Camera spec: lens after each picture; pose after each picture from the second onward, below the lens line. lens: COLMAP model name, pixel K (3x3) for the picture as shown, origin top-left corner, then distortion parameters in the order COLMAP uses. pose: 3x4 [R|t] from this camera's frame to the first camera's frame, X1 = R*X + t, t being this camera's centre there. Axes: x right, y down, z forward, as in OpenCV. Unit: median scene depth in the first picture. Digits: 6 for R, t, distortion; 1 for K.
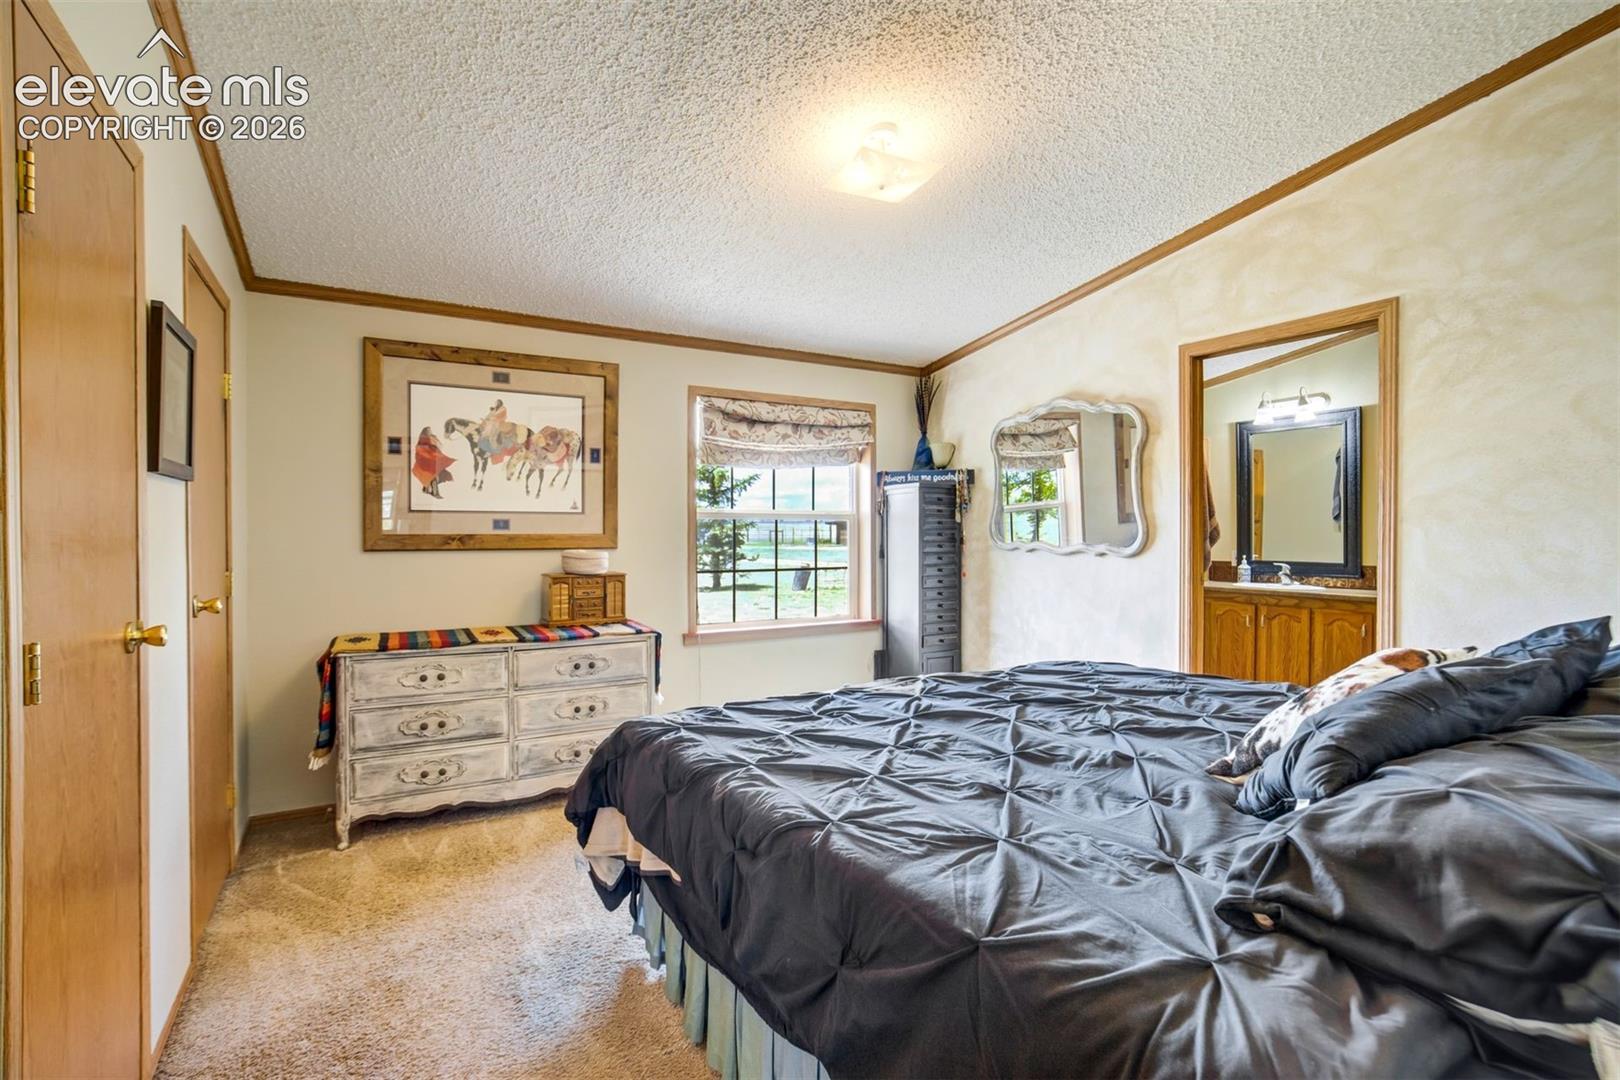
lens RADIAL K [[754.8, 0, 805.9], [0, 754.8, 539.1], [0, 0, 1]] dist [-0.041359, 0.025938]
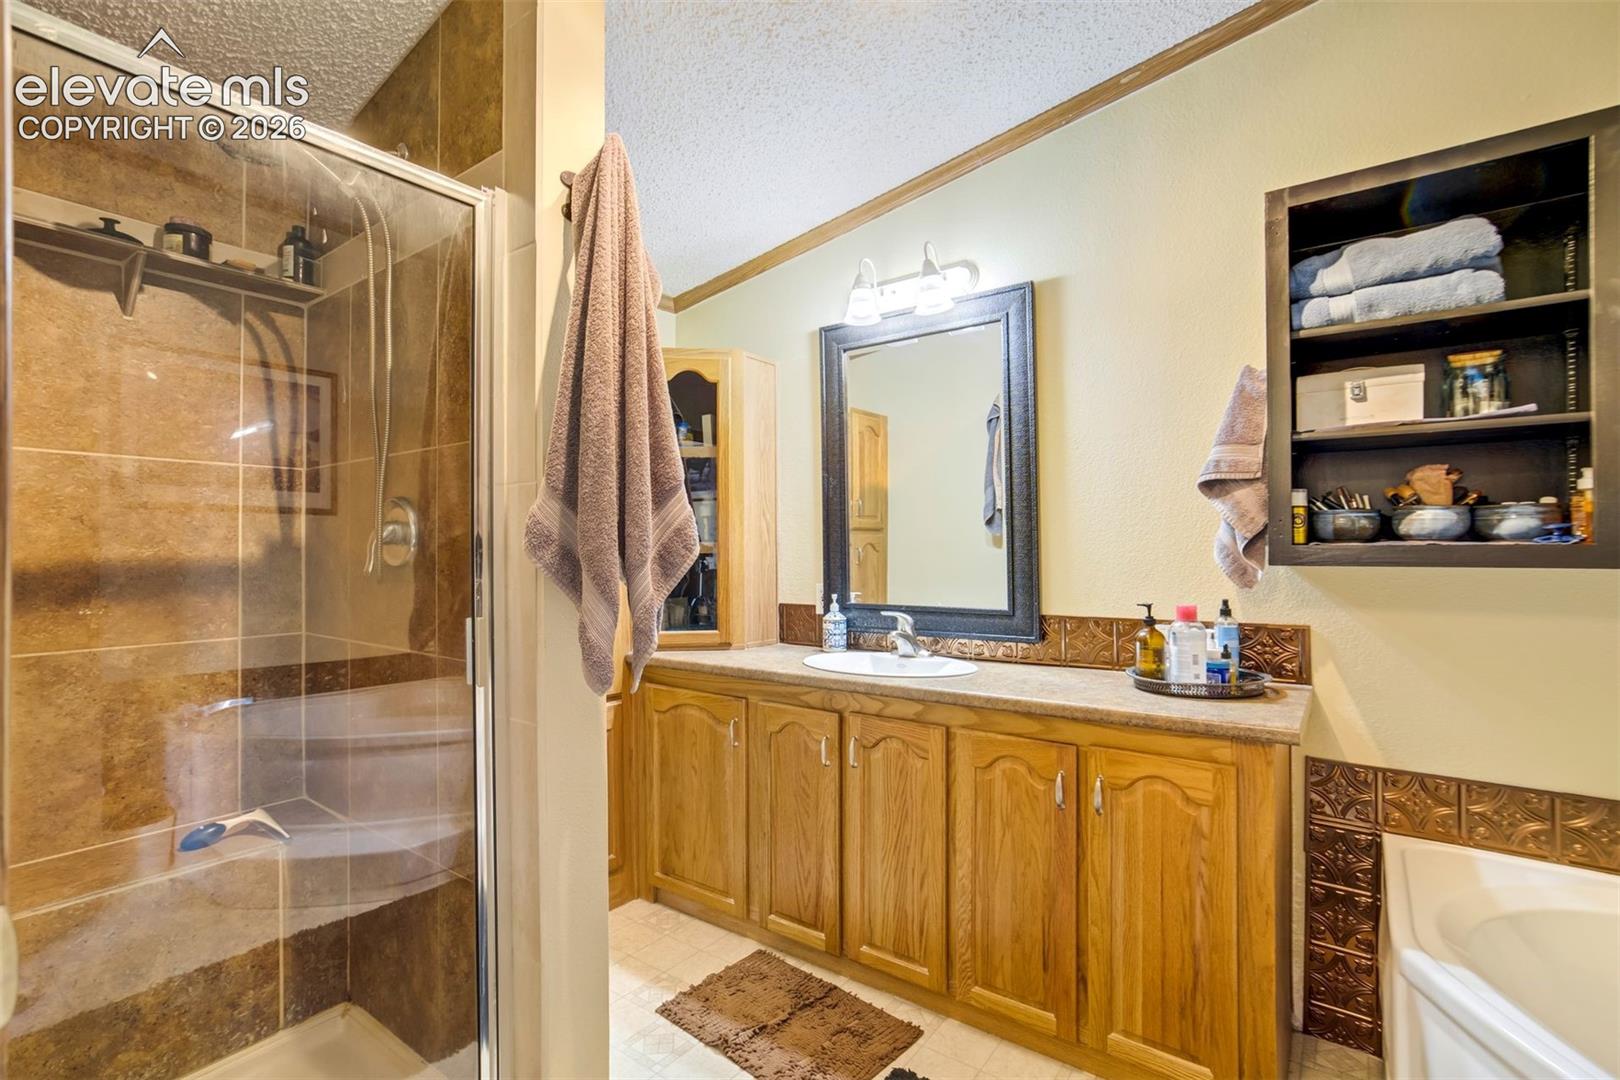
lens RADIAL K [[754.8, 0, 805.9], [0, 754.8, 539.1], [0, 0, 1]] dist [-0.041359, 0.025938]
pose [[0.924507, 0.001158, 0.381165, 0.413784], [0.009119, 0.999642, -0.025156, -0.002330], [-0.381057, 0.026733, 0.924165, 0.594309]]
